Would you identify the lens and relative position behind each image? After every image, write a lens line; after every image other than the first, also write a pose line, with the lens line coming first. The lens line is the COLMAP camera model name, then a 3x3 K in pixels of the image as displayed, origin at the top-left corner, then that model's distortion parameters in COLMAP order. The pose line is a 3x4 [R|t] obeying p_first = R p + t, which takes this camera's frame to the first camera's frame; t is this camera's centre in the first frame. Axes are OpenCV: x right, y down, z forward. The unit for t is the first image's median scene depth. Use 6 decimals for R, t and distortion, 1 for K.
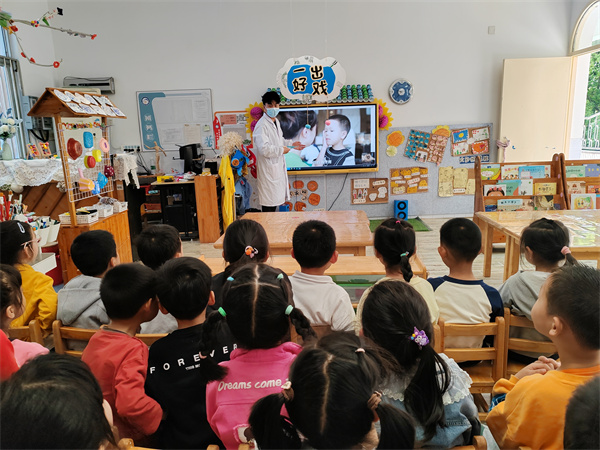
lens RADIAL K [[465.9, 0, 298.2], [0, 465.9, 223.4], [0, 0, 1]] dist [0.035951, -0.028472]
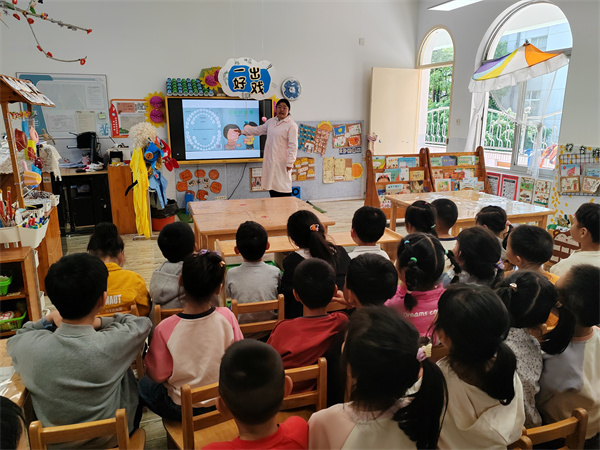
lens RADIAL K [[465.9, 0, 298.2], [0, 465.9, 226.3], [0, 0, 1]] dist [0.035951, -0.028472]
pose [[0.928854, -0.052859, 0.366657, -0.195152], [0.039813, 0.998279, 0.043059, -0.002533], [-0.368302, -0.025398, 0.929359, -0.053730]]
